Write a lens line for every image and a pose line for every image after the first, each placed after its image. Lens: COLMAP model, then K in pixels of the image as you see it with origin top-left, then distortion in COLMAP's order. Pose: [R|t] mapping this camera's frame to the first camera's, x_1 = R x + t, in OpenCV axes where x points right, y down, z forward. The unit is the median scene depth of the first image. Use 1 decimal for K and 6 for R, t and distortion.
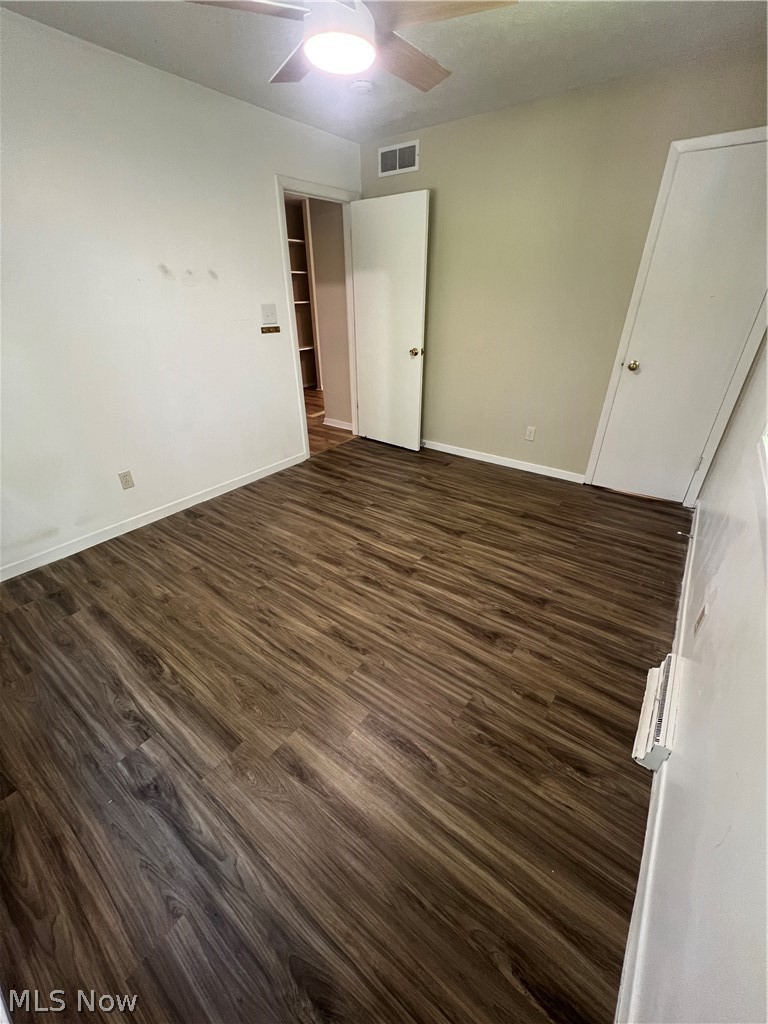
lens RADIAL K [[405.3, 0, 386.2], [0, 405.3, 512.2], [0, 0, 1]] dist [0.000811, 0.000147]
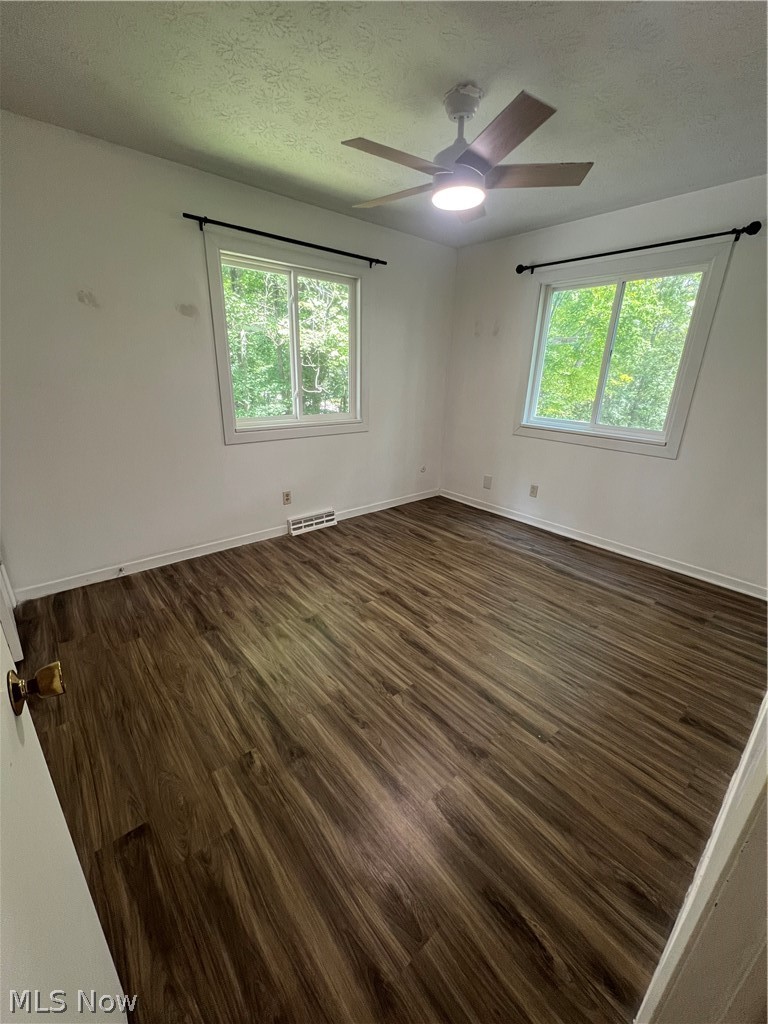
lens RADIAL K [[405.3, 0, 388.0], [0, 405.3, 514.8], [0, 0, 1]] dist [0.000811, 0.000147]
pose [[-0.975009, -0.092548, 0.201973, -0.156242], [0.090280, 0.665616, 0.740814, -0.837288], [-0.202997, 0.740534, -0.640626, 1.557048]]
